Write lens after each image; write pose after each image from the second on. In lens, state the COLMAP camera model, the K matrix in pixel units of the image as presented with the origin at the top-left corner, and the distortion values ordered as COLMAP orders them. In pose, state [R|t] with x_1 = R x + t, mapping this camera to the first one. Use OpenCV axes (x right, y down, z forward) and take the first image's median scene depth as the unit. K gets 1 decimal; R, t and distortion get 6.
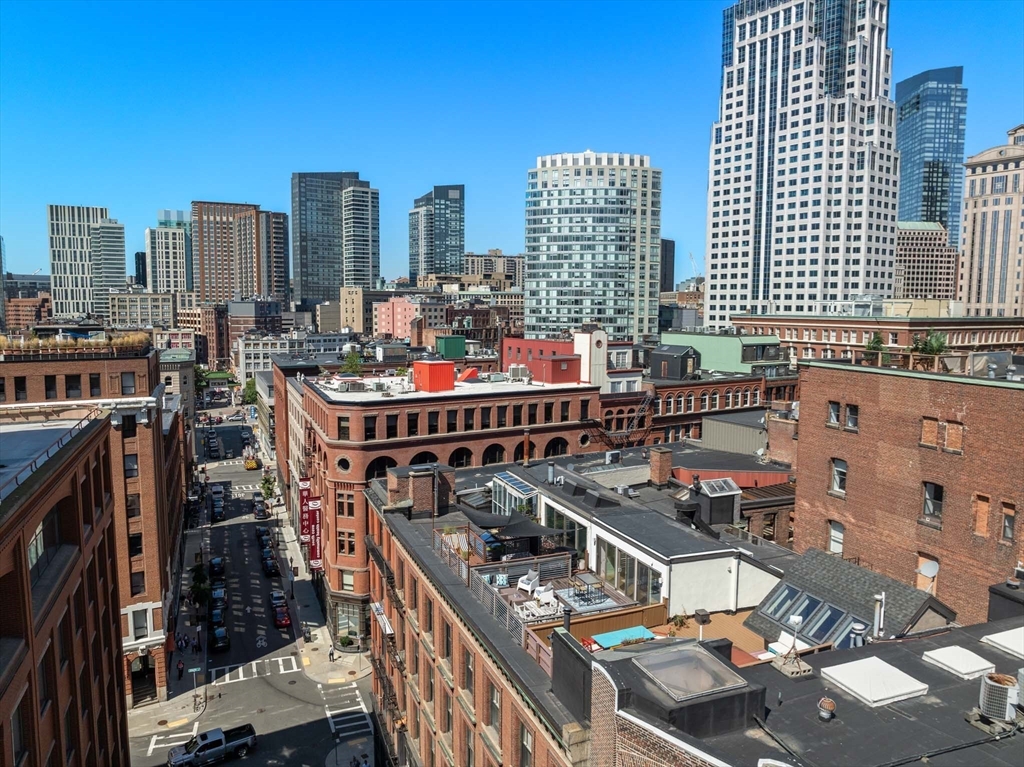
lens RADIAL K [[720.5, 0, 512.0], [0, 720.5, 383.5], [0, 0, 1]] dist [-0.036909, -0.001803]
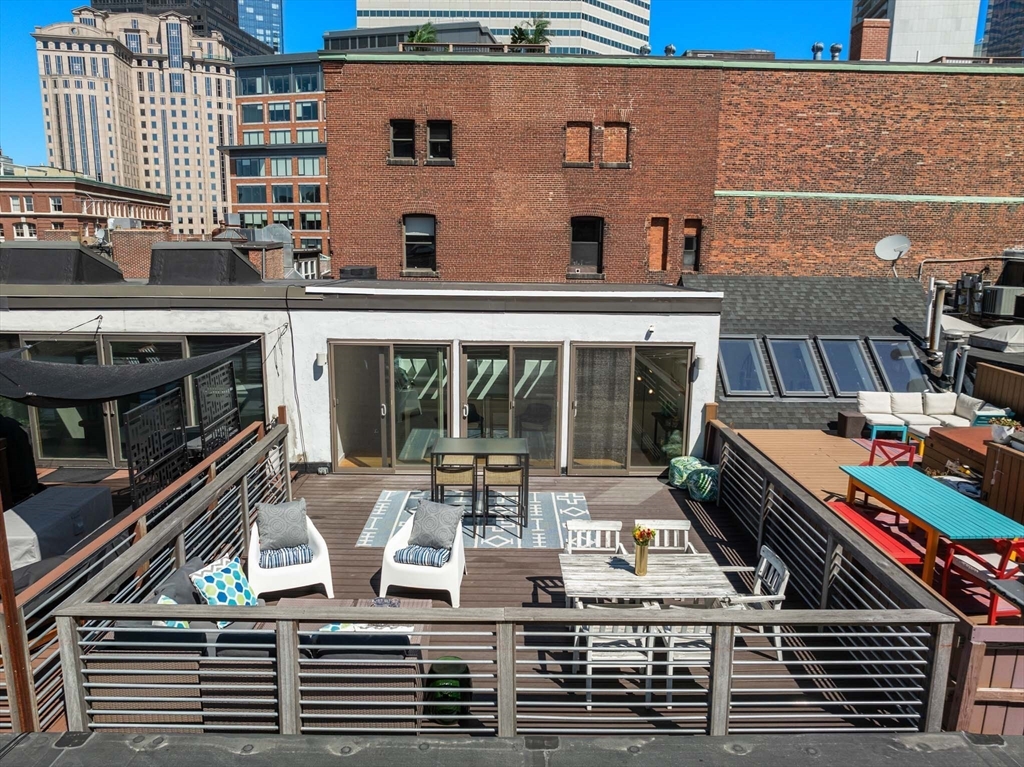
lens RADIAL K [[722.5, 0, 512.0], [0, 722.5, 383.5], [0, 0, 1]] dist [-0.054245, 0.030409]
pose [[0.370087, -0.183248, 0.910745, -0.018436], [0.088729, 0.982843, 0.161699, 0.024746], [-0.924750, 0.020967, 0.379997, 0.108003]]
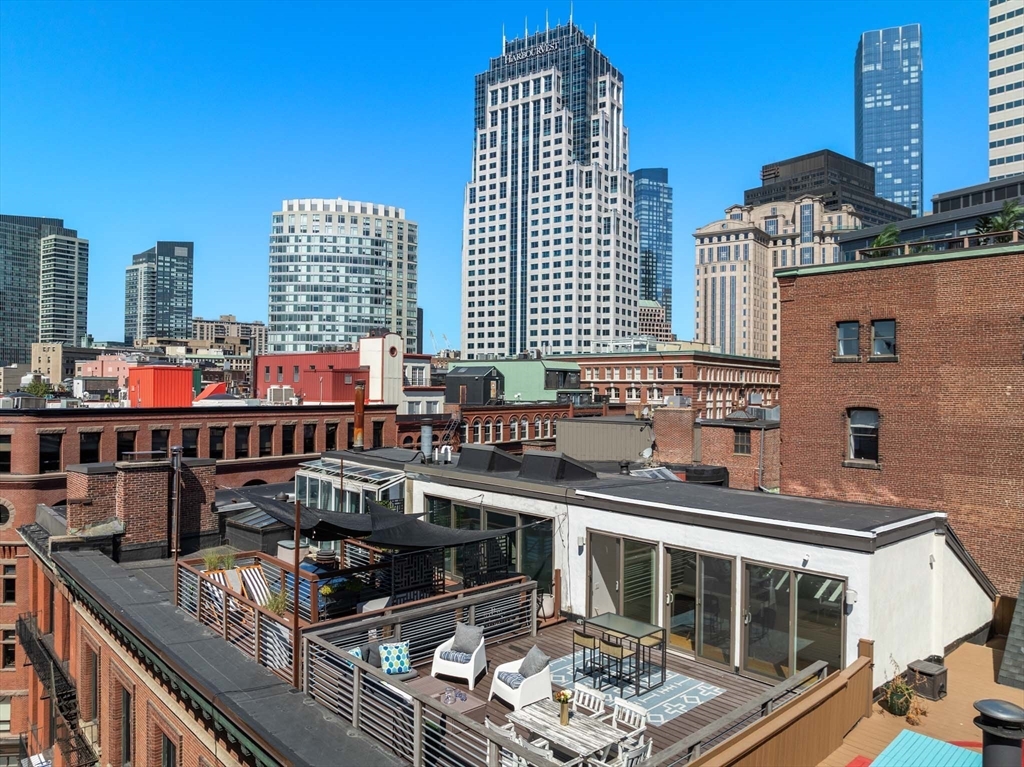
lens RADIAL K [[720.5, 0, 512.0], [0, 720.5, 383.5], [0, 0, 1]] dist [-0.036909, -0.001803]
pose [[0.936517, 0.004968, 0.350588, -0.010793], [0.033808, 0.993961, -0.104395, 0.022184], [-0.348989, 0.109620, 0.930693, 0.079410]]
